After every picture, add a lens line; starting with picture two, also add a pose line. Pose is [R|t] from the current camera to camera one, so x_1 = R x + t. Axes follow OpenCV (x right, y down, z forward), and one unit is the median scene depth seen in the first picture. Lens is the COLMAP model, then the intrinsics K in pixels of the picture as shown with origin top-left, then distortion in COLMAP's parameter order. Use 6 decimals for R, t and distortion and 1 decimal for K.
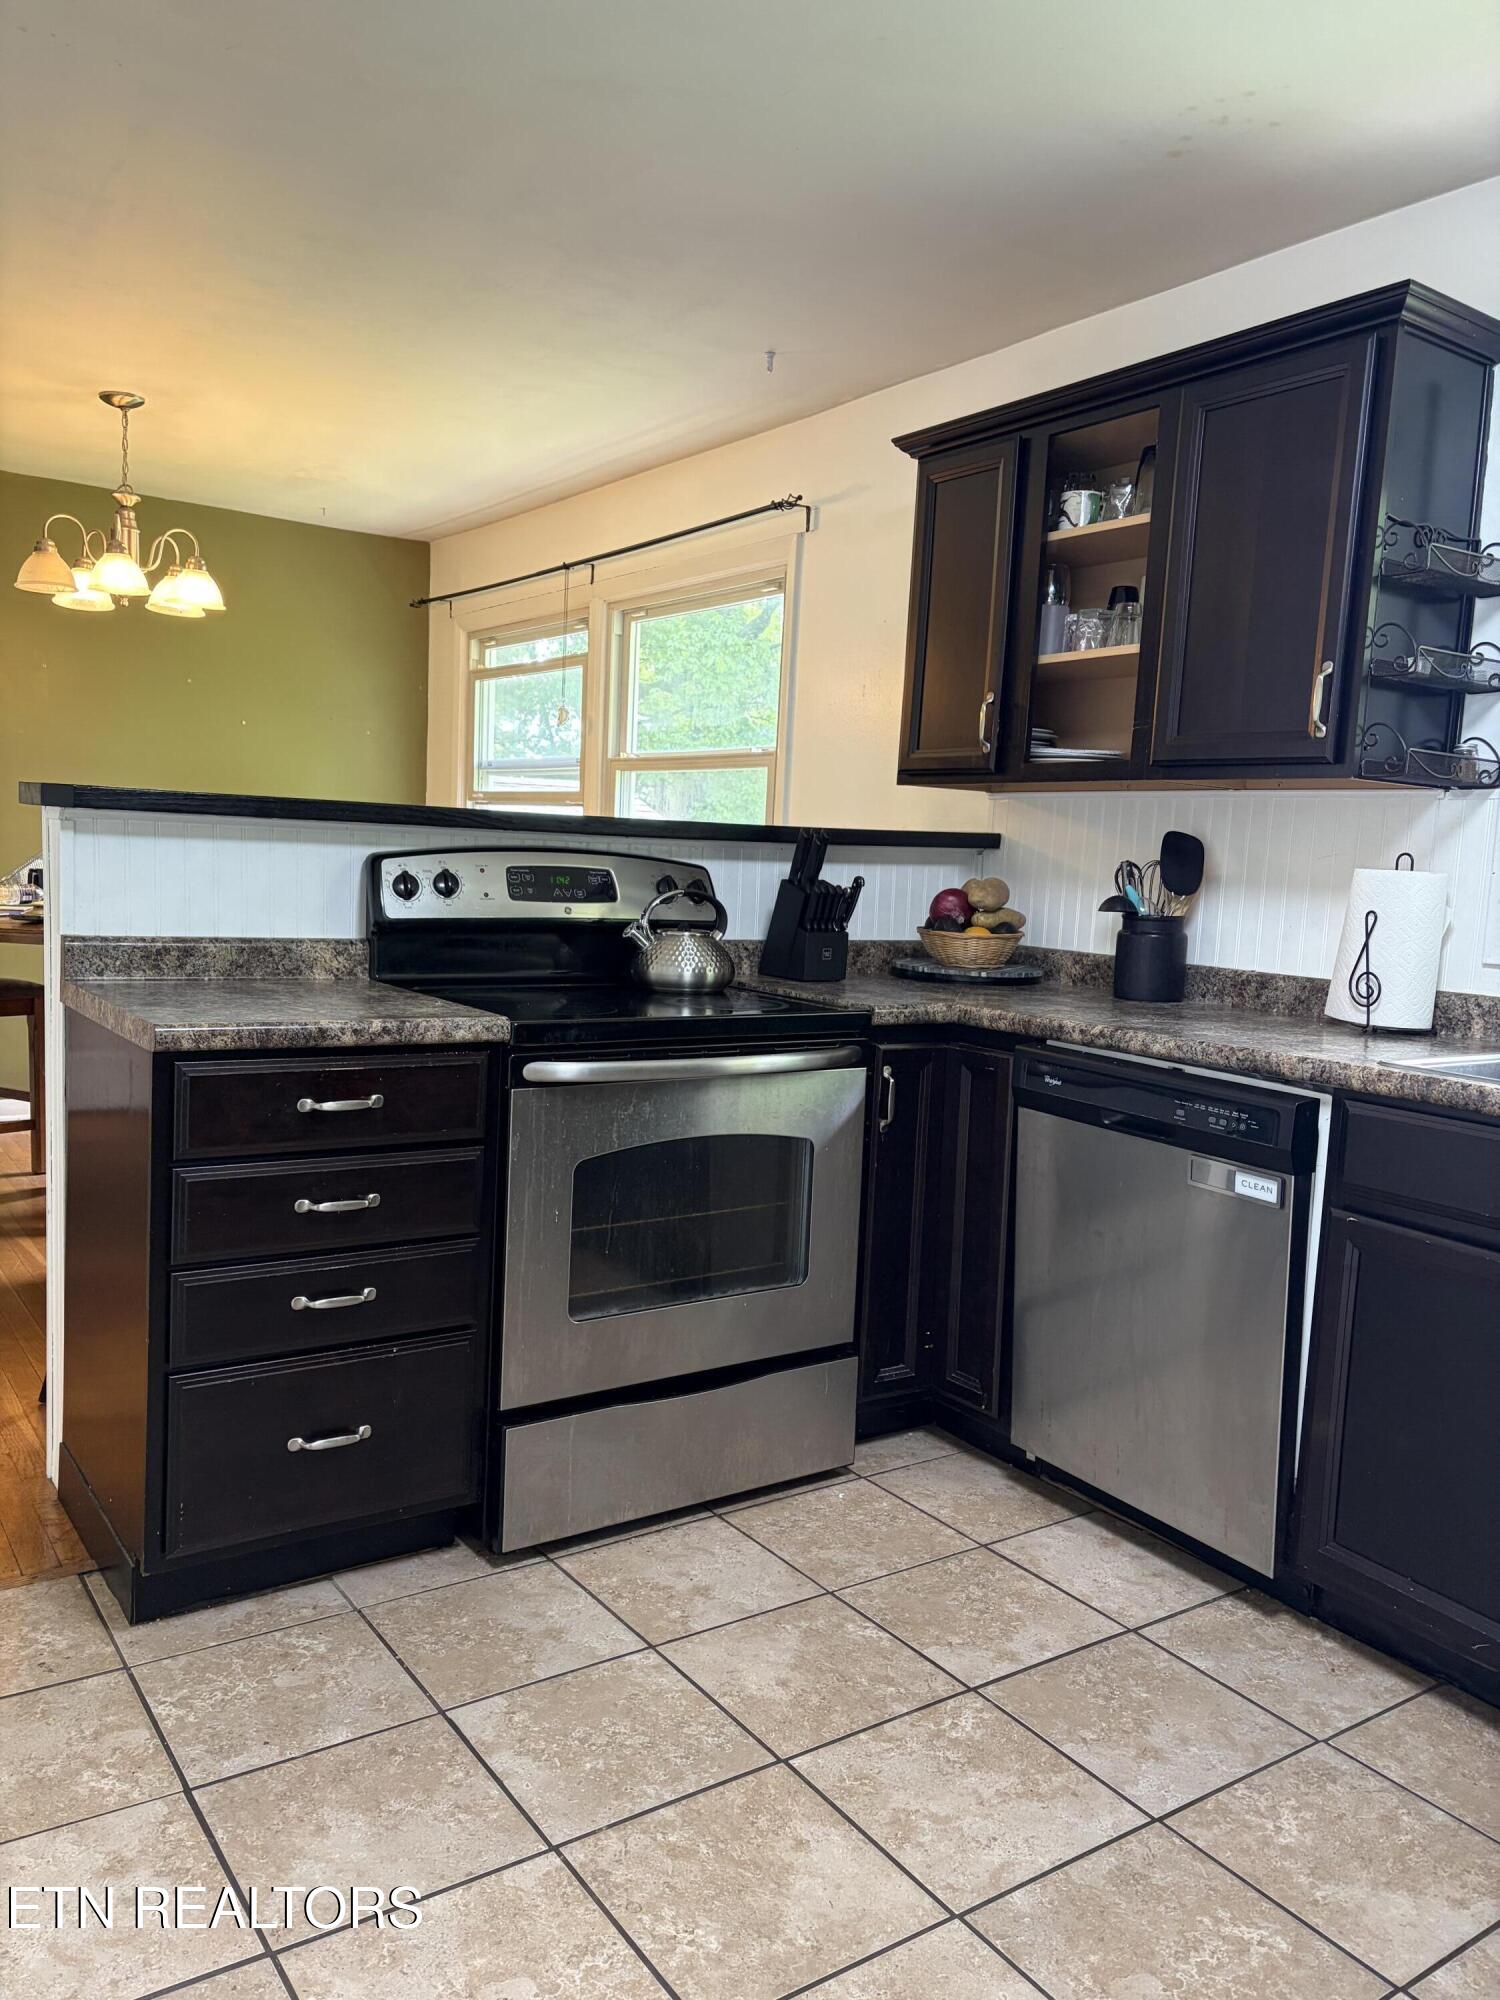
lens RADIAL K [[1522.4, 0, 755.7], [0, 1522.4, 997.9], [0, 0, 1]] dist [0.056305, -0.013151]
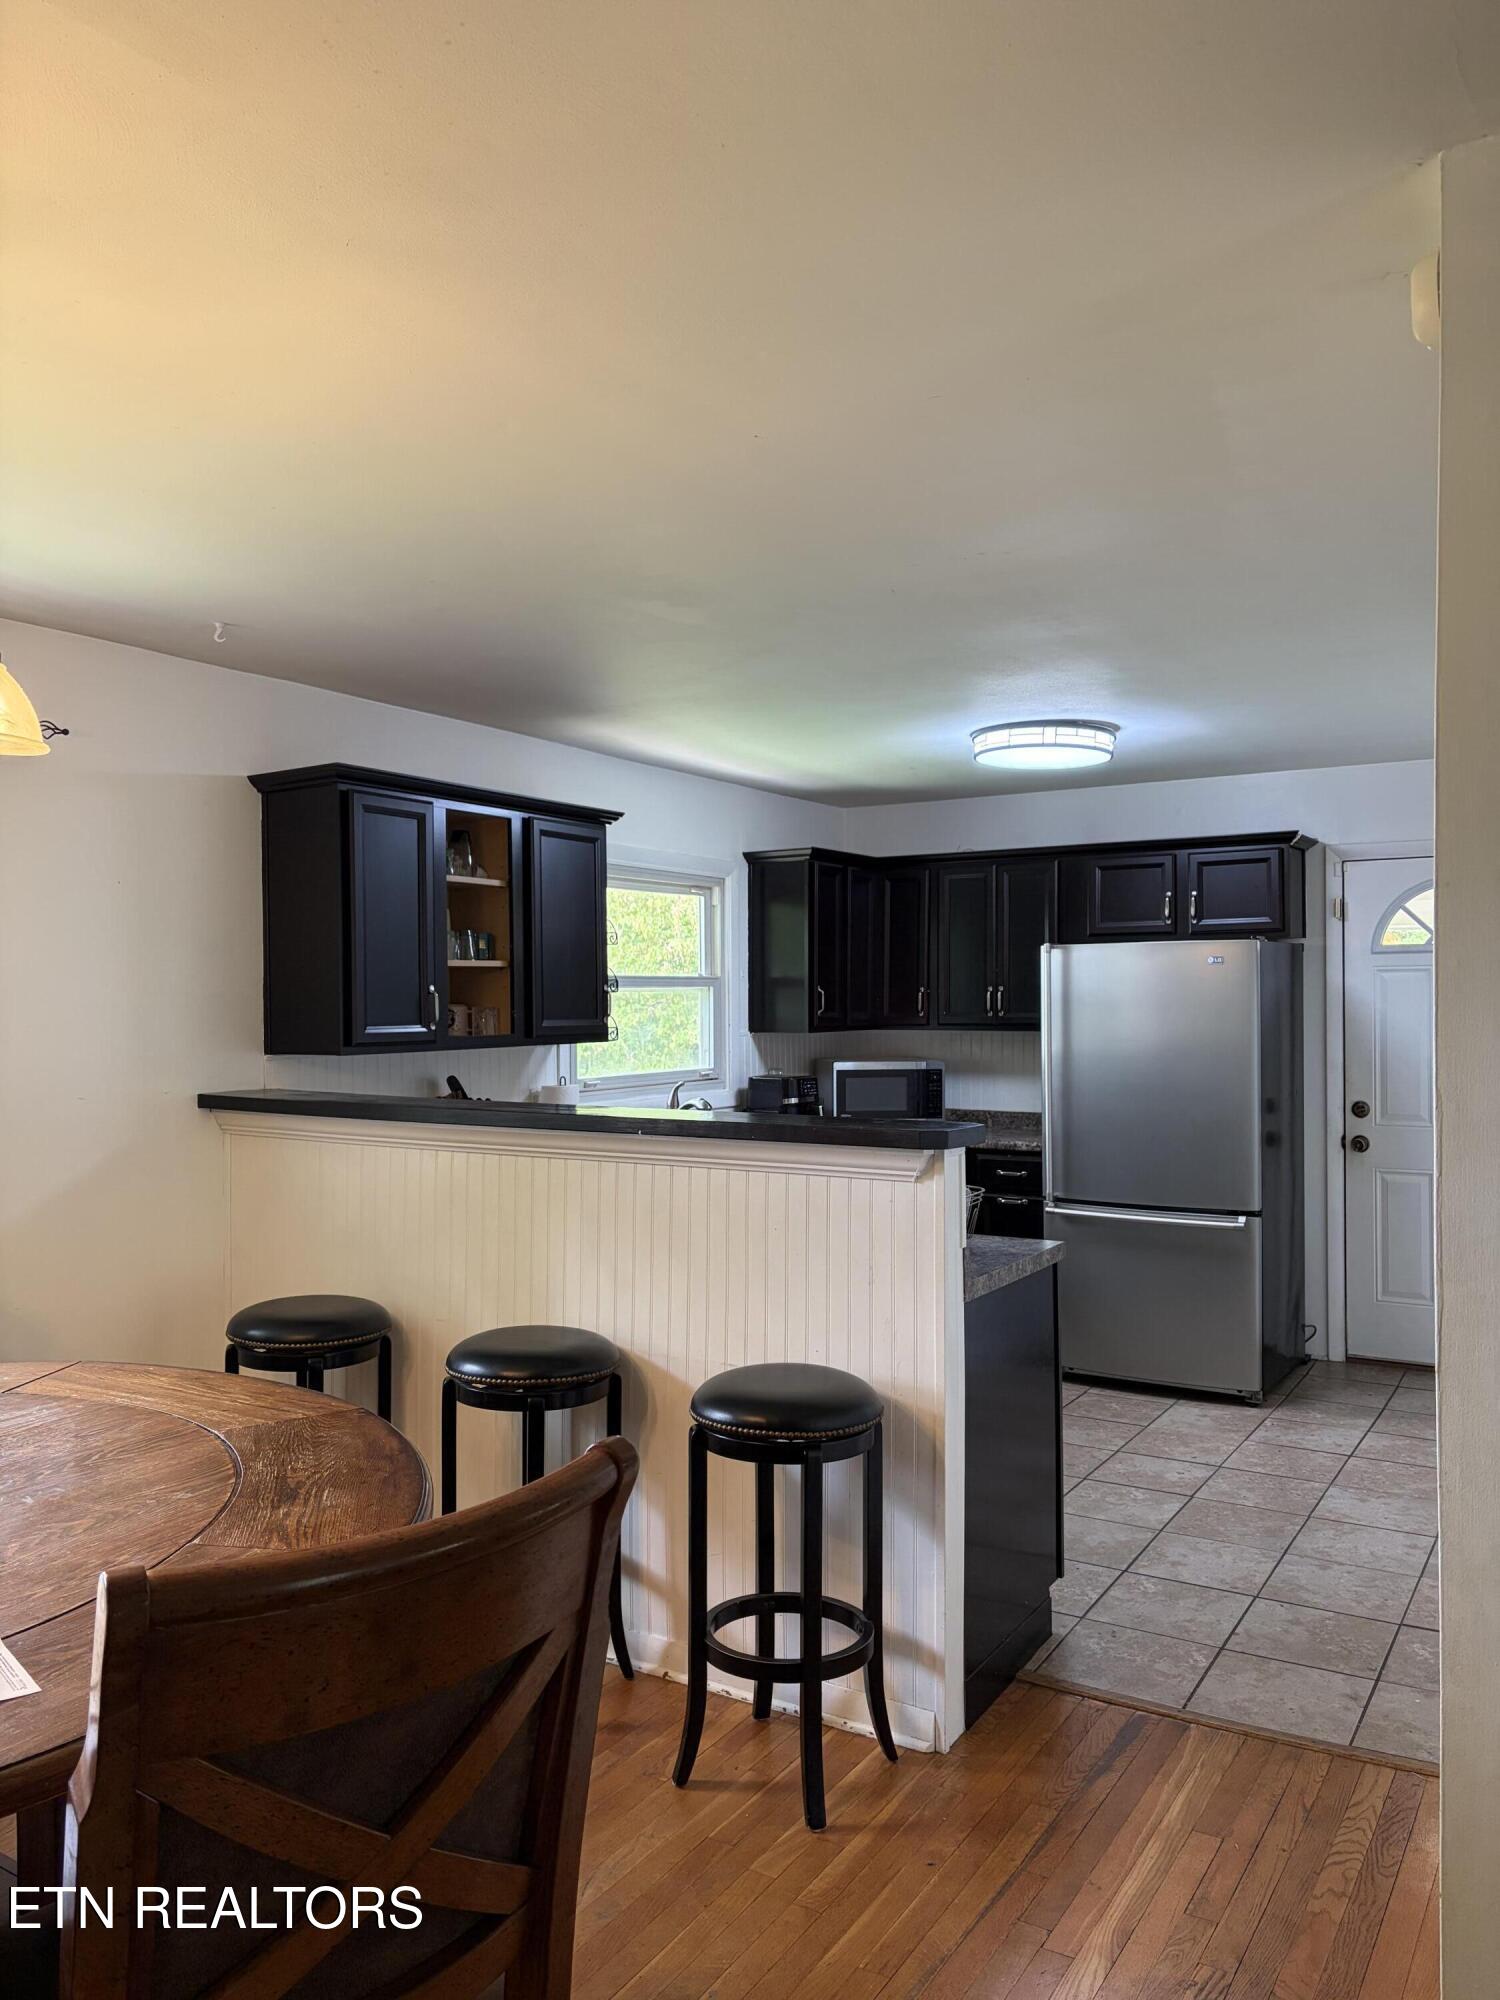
lens RADIAL K [[1522.4, 0, 748.4], [0, 1522.4, 995.3], [0, 0, 1]] dist [0.056305, -0.013151]
pose [[-0.412518, -0.050402, 0.909554, -1.417364], [0.076294, 0.993049, 0.089631, -0.350825], [-0.907749, 0.106368, -0.405805, 1.561802]]
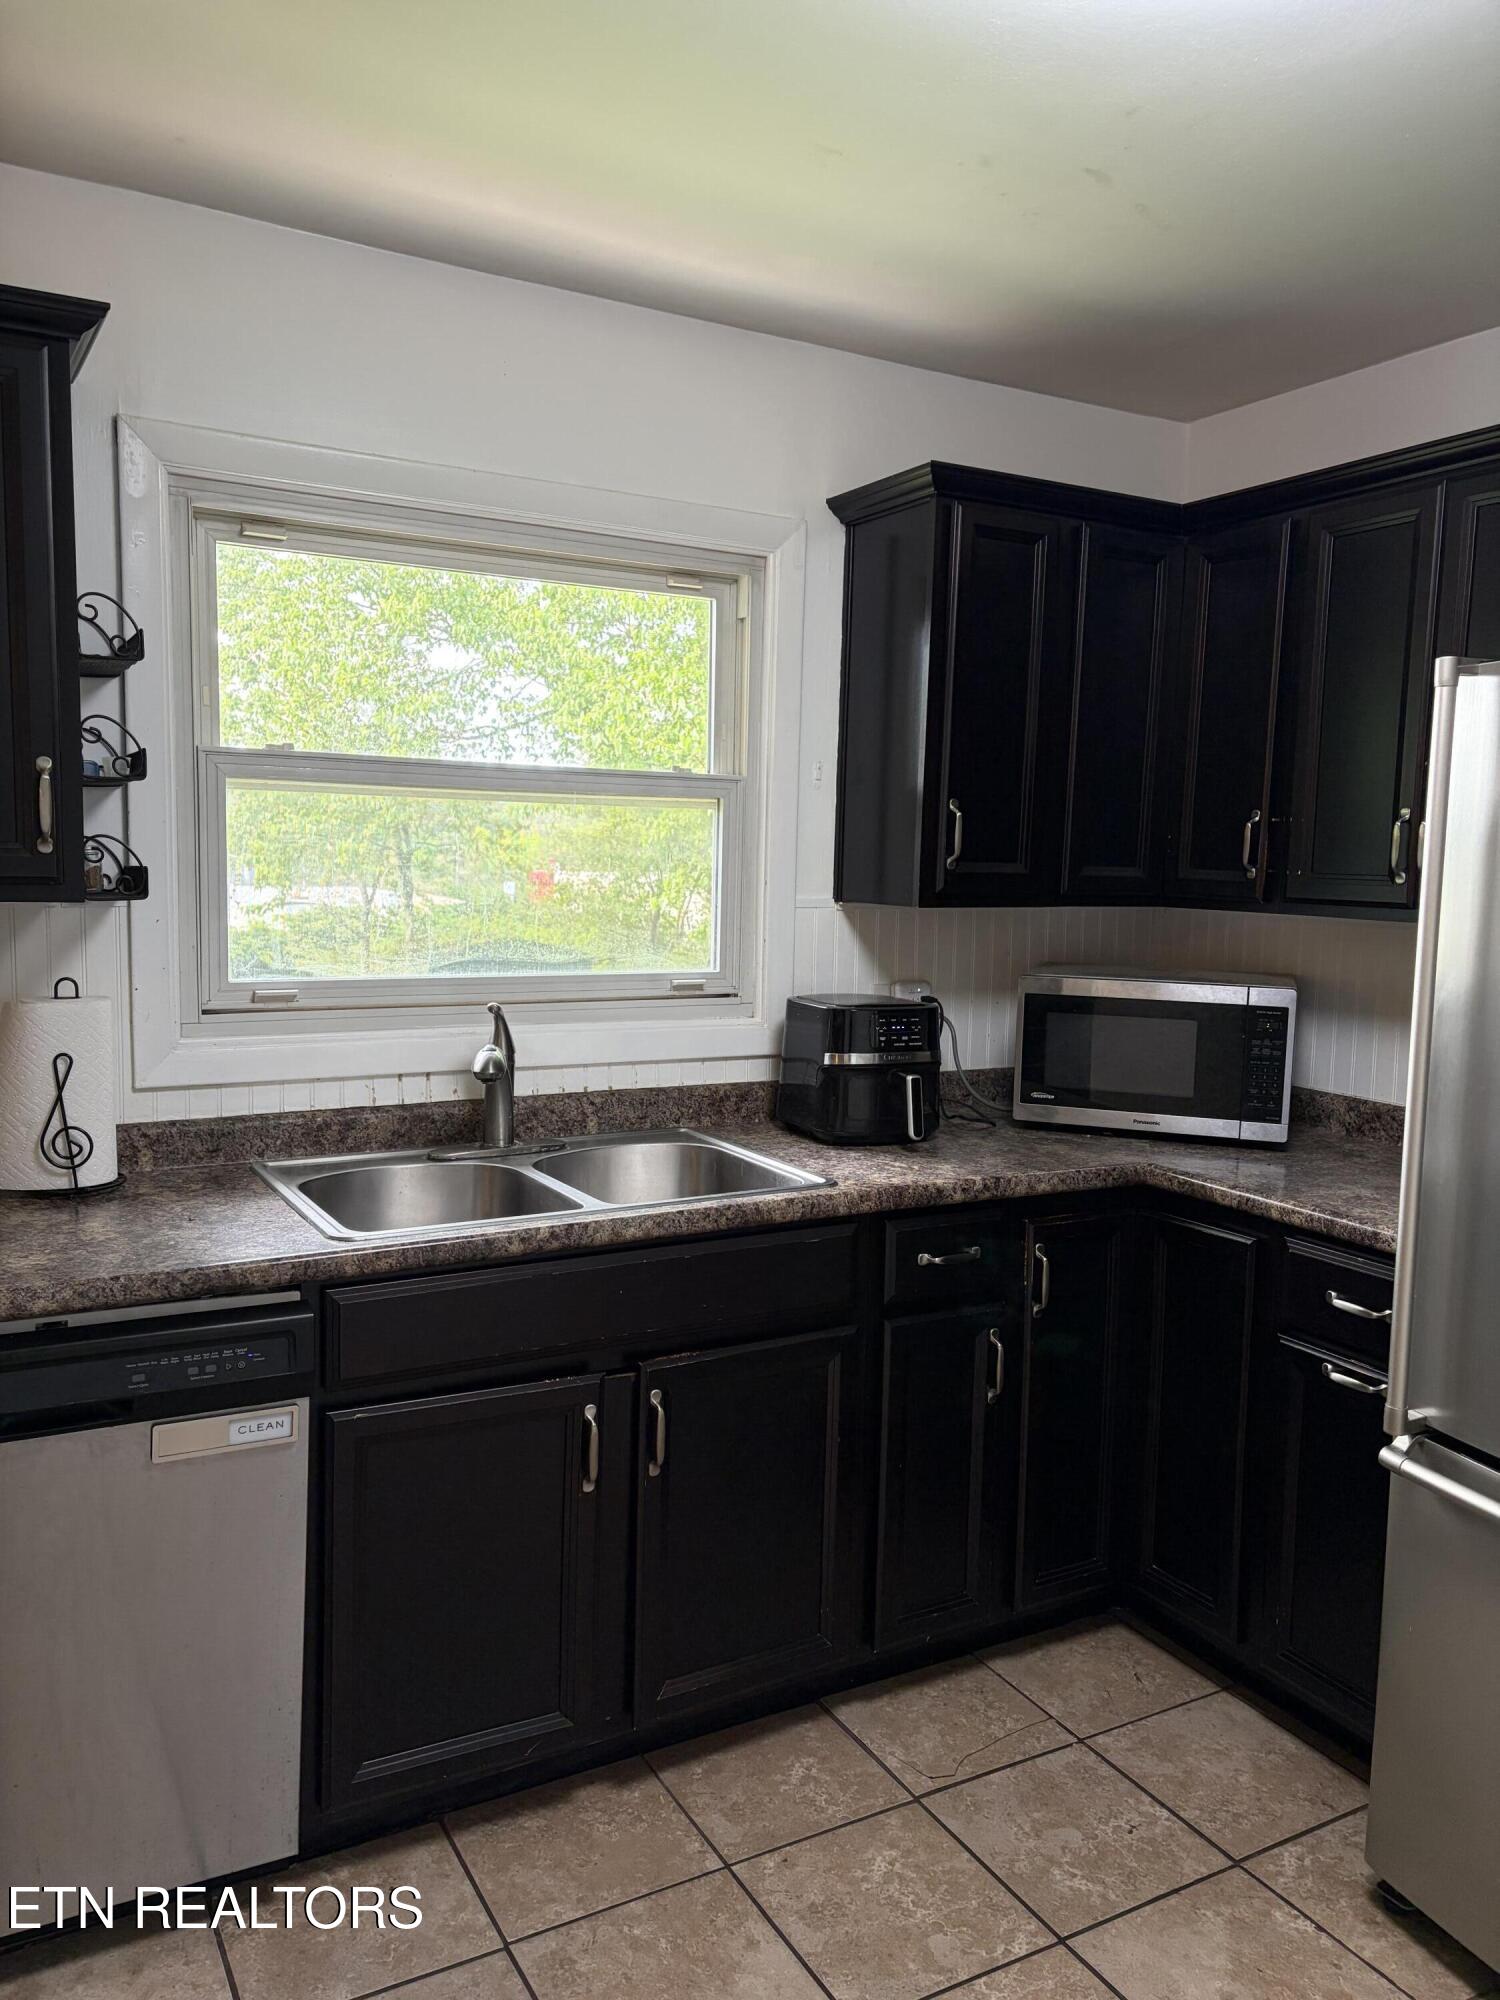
lens RADIAL K [[1522.4, 0, 758.4], [0, 1522.4, 1009.0], [0, 0, 1]] dist [0.056305, -0.013151]
pose [[0.089605, -0.154782, 0.983877, -0.367223], [0.083192, 0.985561, 0.147471, -0.170179], [-0.992497, 0.068637, 0.101188, 0.548375]]
